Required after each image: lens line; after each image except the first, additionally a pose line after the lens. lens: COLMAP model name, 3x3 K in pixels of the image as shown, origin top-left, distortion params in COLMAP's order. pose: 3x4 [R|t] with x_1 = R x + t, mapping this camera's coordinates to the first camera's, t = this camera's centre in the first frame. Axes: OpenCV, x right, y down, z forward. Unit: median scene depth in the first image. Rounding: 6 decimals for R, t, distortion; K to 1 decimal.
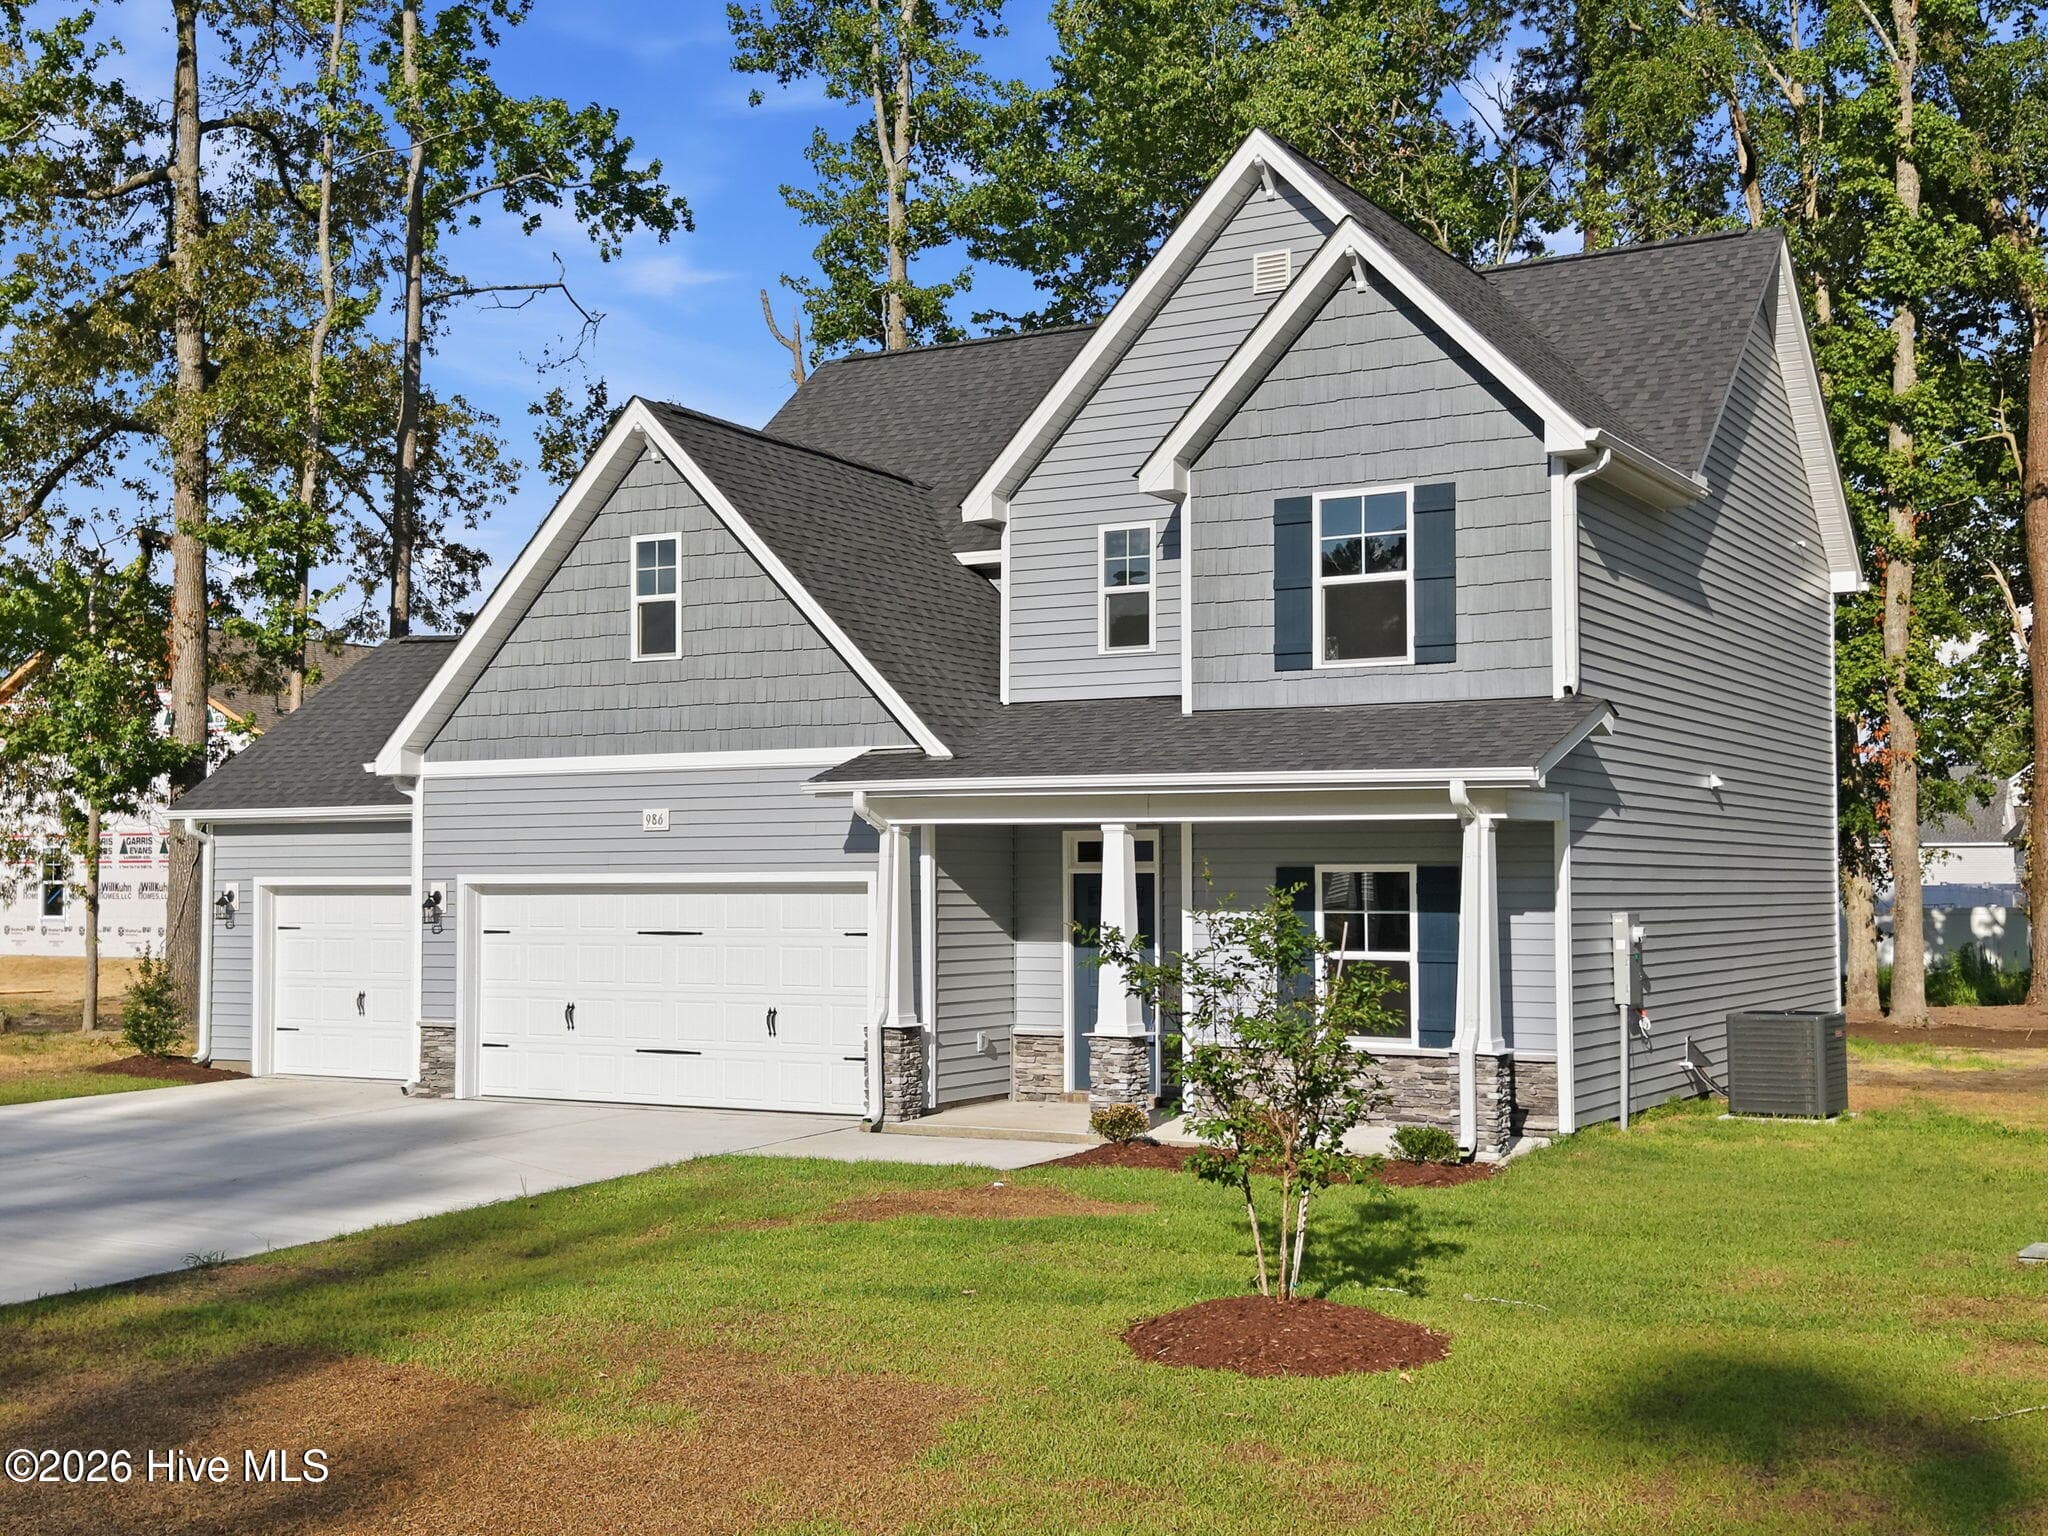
lens RADIAL K [[2347.2, 0, 1037.7], [0, 2347.2, 771.5], [0, 0, 1]] dist [0.033517, 0.000000]
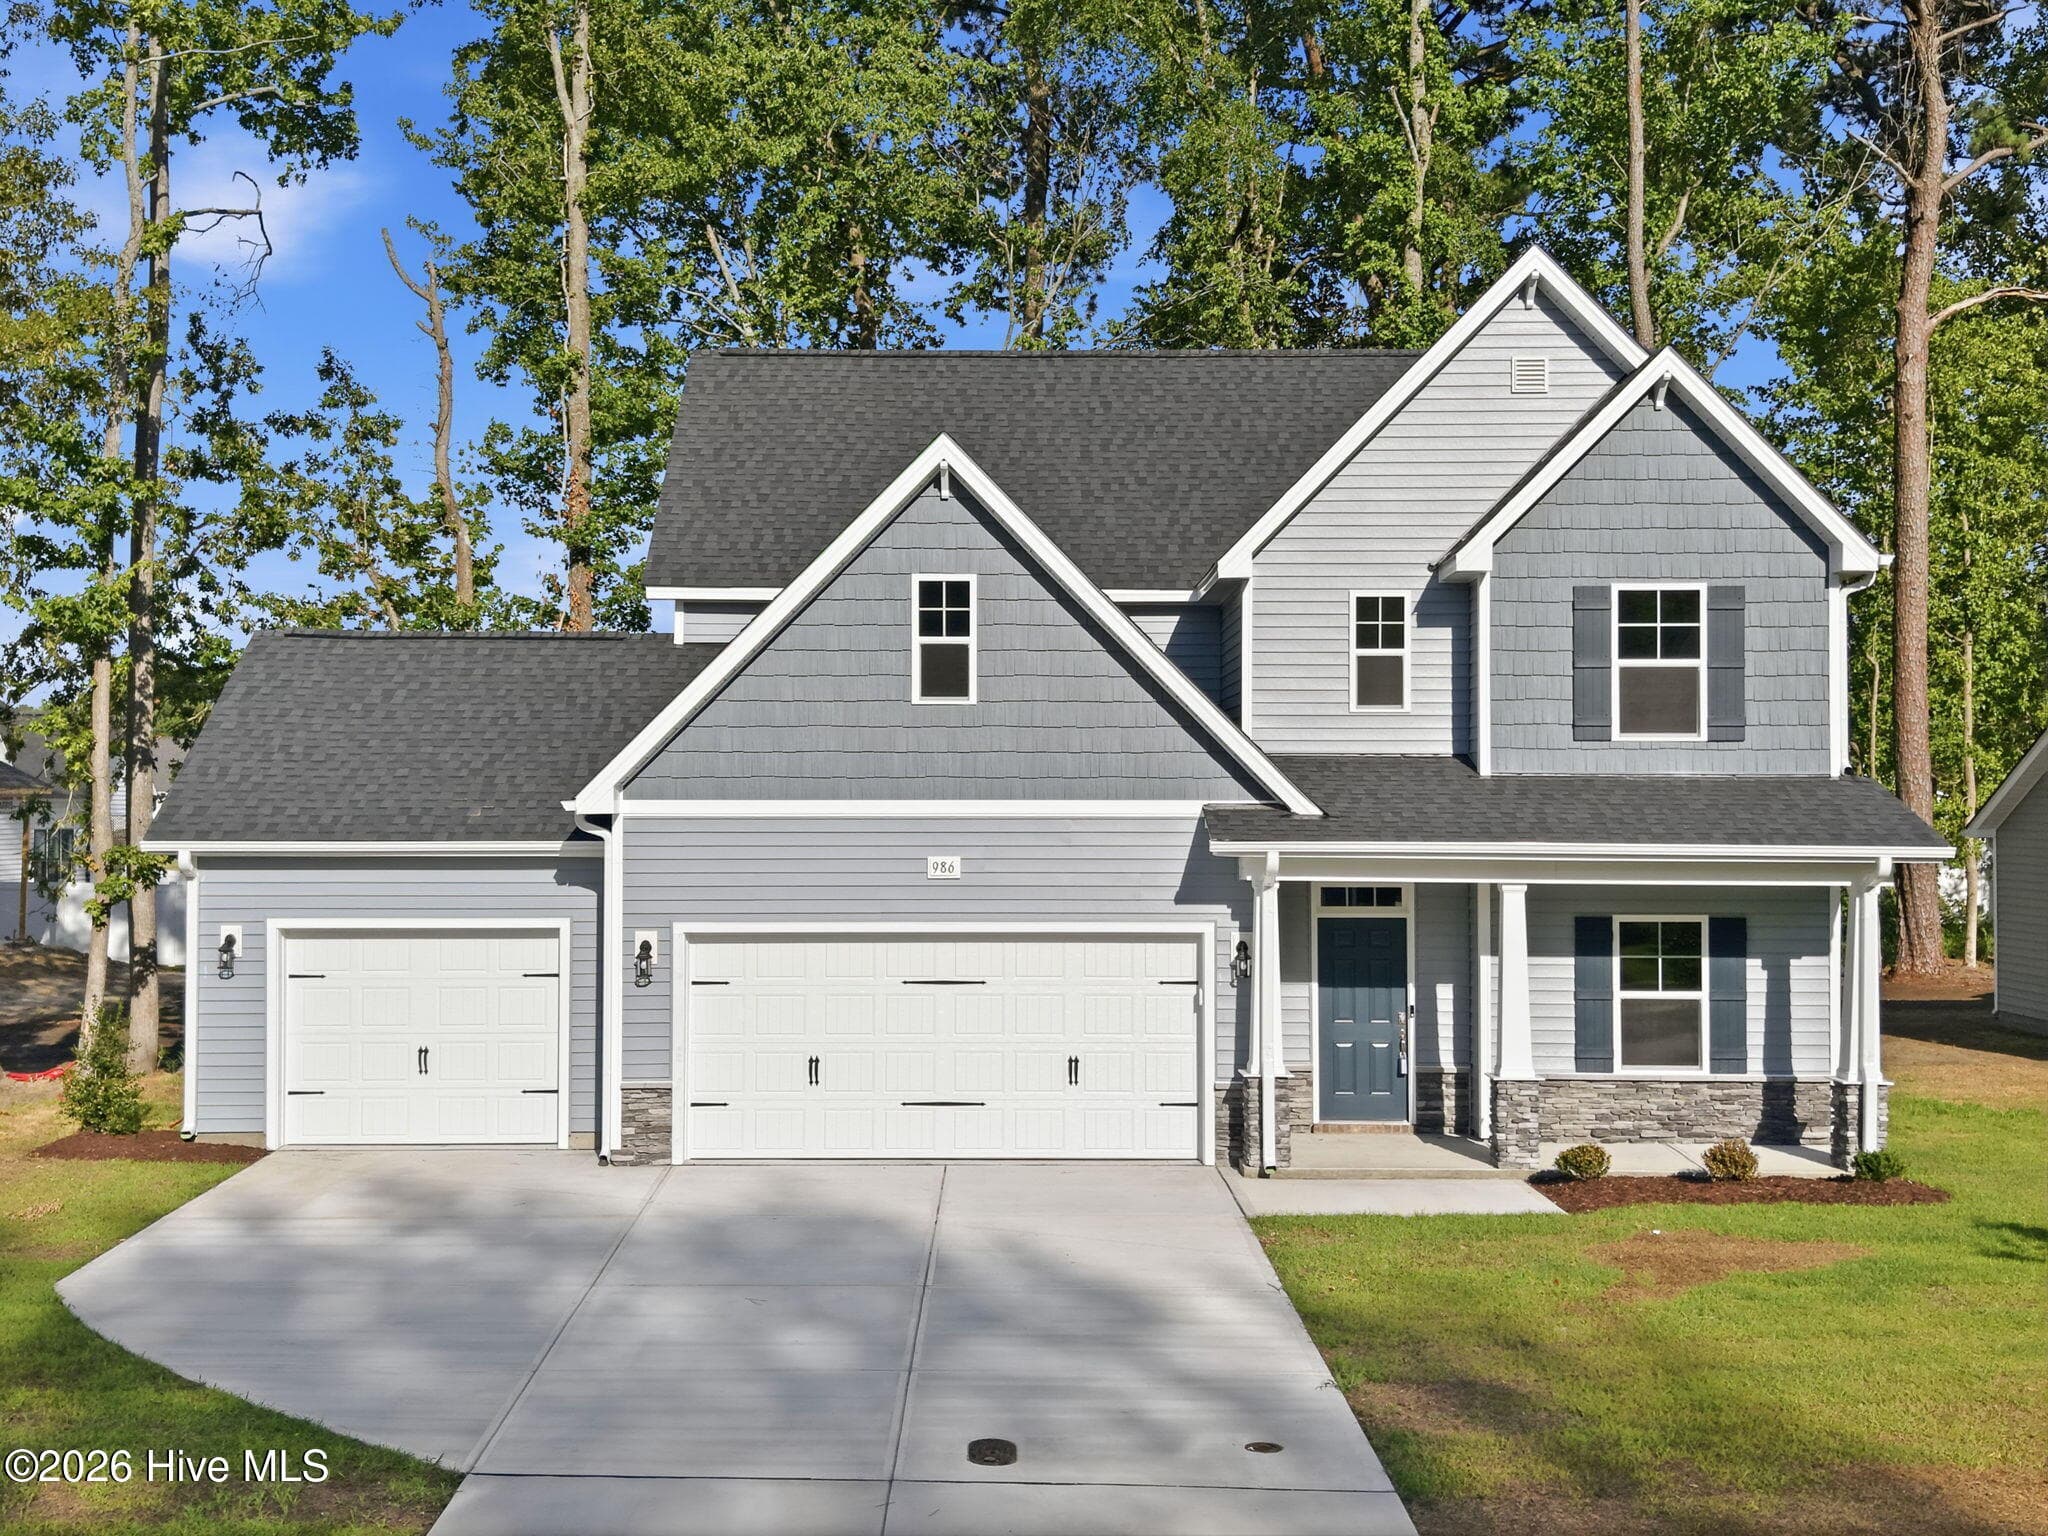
lens RADIAL K [[2347.2, 0, 997.1], [0, 2347.2, 764.8], [0, 0, 1]] dist [0.033517, 0.000000]
pose [[0.872635, 0.011866, 0.488228, -0.635522], [-0.026304, 0.999396, 0.022724, -0.046133], [-0.487664, -0.032672, 0.872420, 0.146623]]
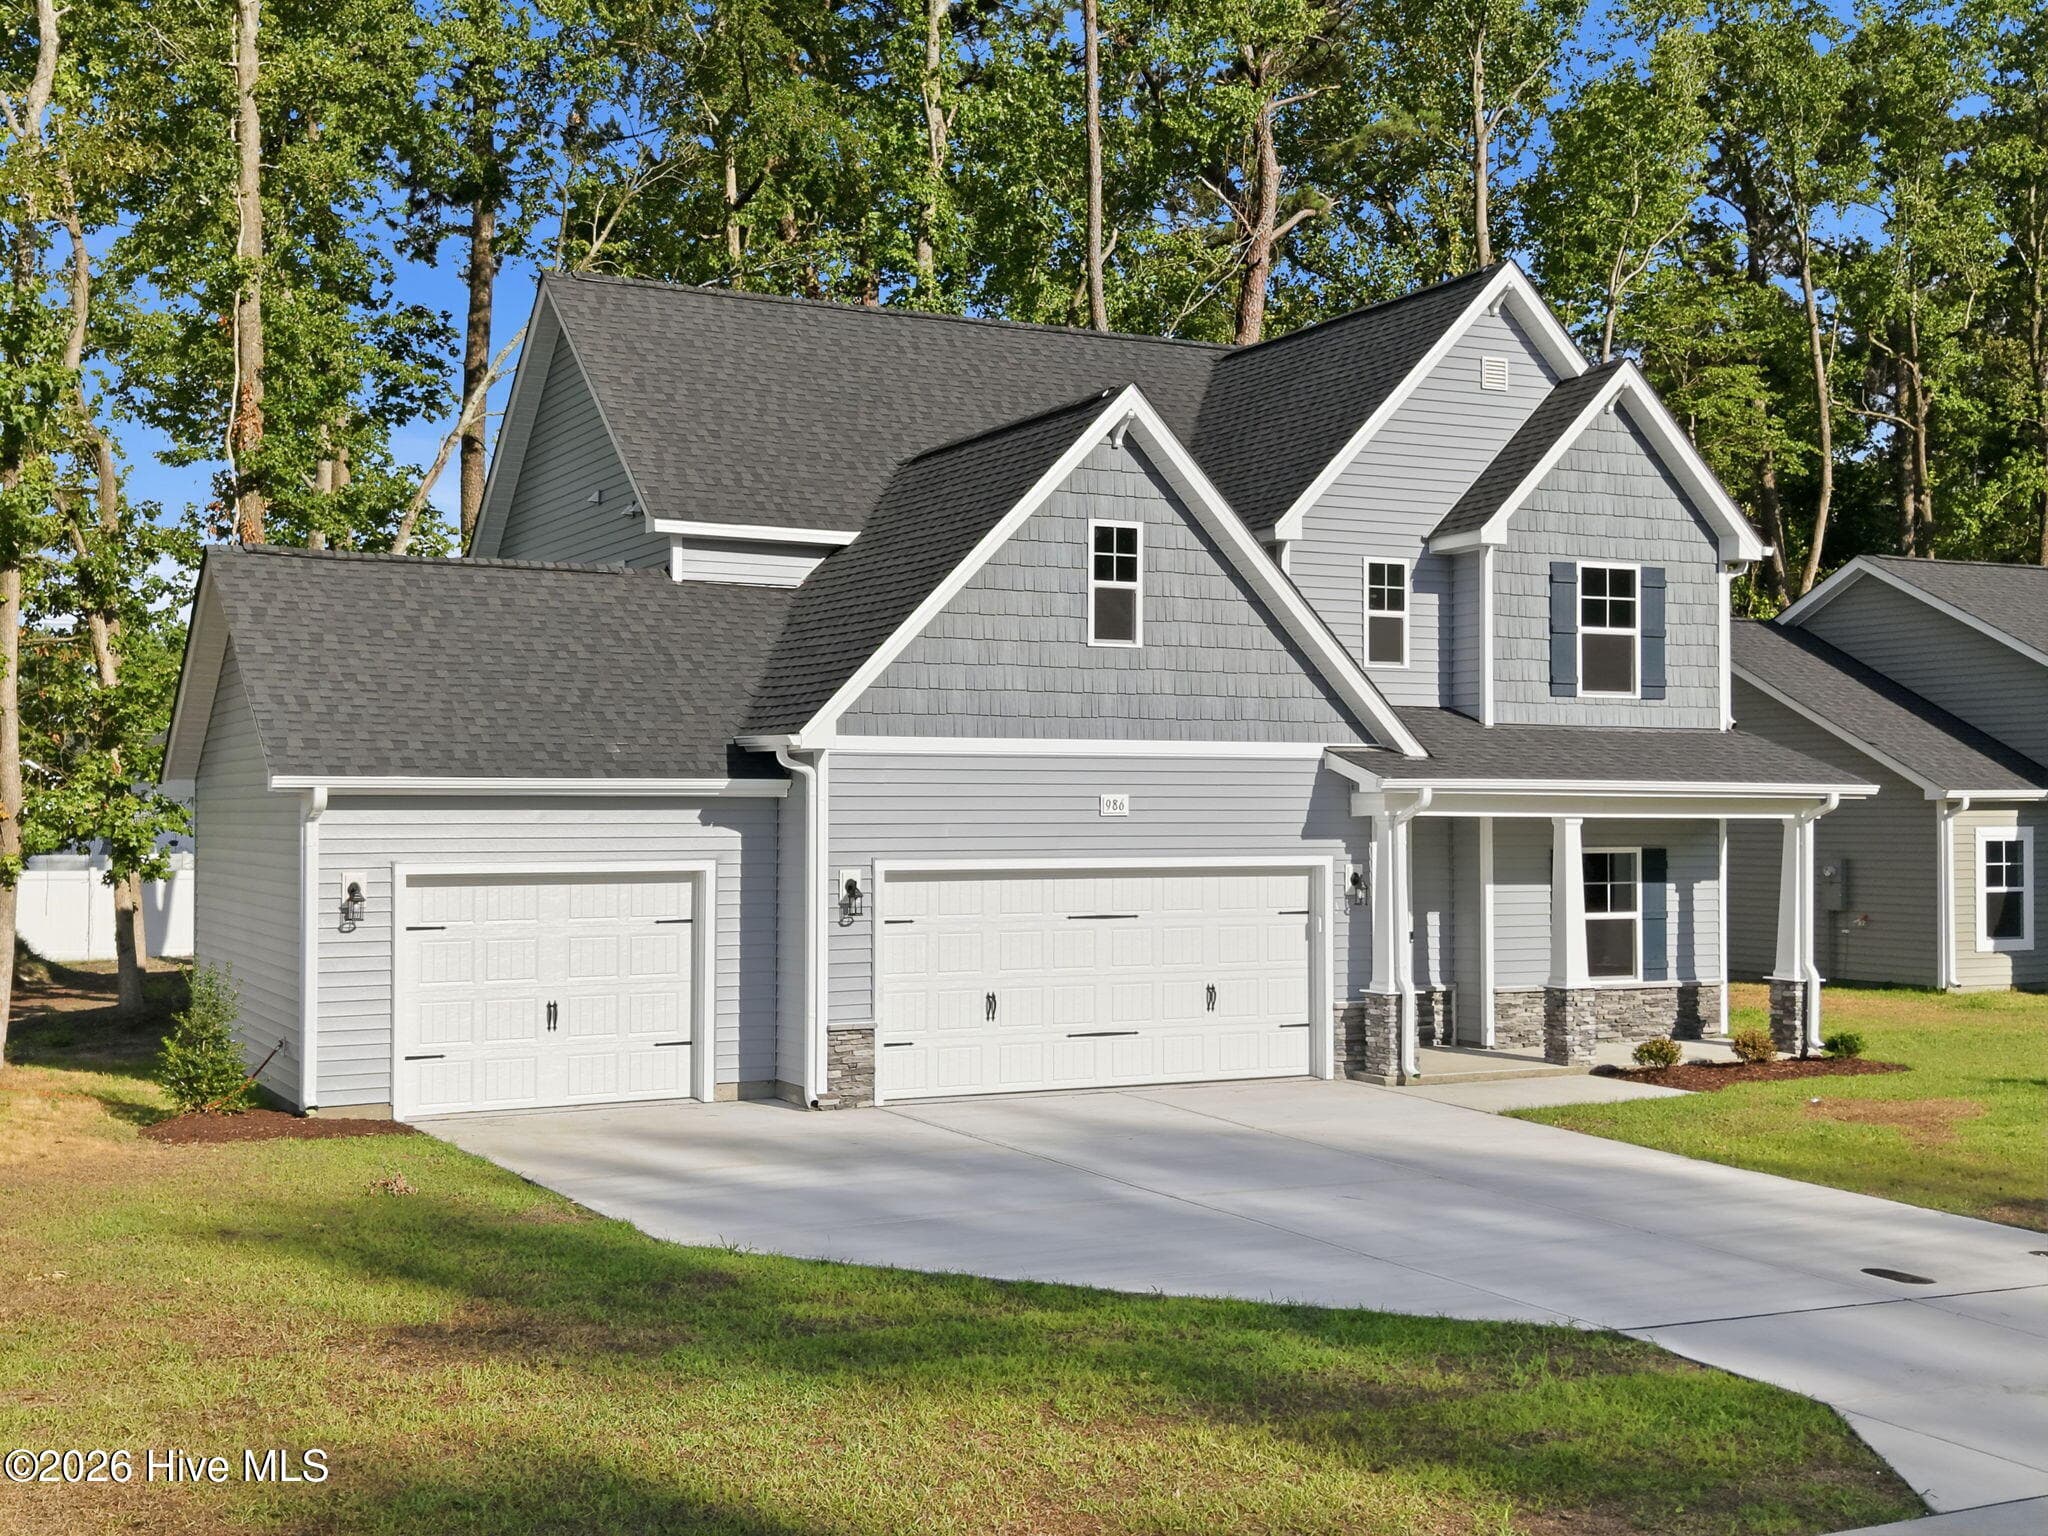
lens RADIAL K [[2347.2, 0, 979.6], [0, 2347.2, 776.7], [0, 0, 1]] dist [0.033517, 0.000000]
pose [[0.560779, 0.012737, 0.827868, -1.055330], [-0.042298, 0.999017, 0.013281, -0.002717], [-0.826885, -0.042465, 0.560766, 0.498369]]
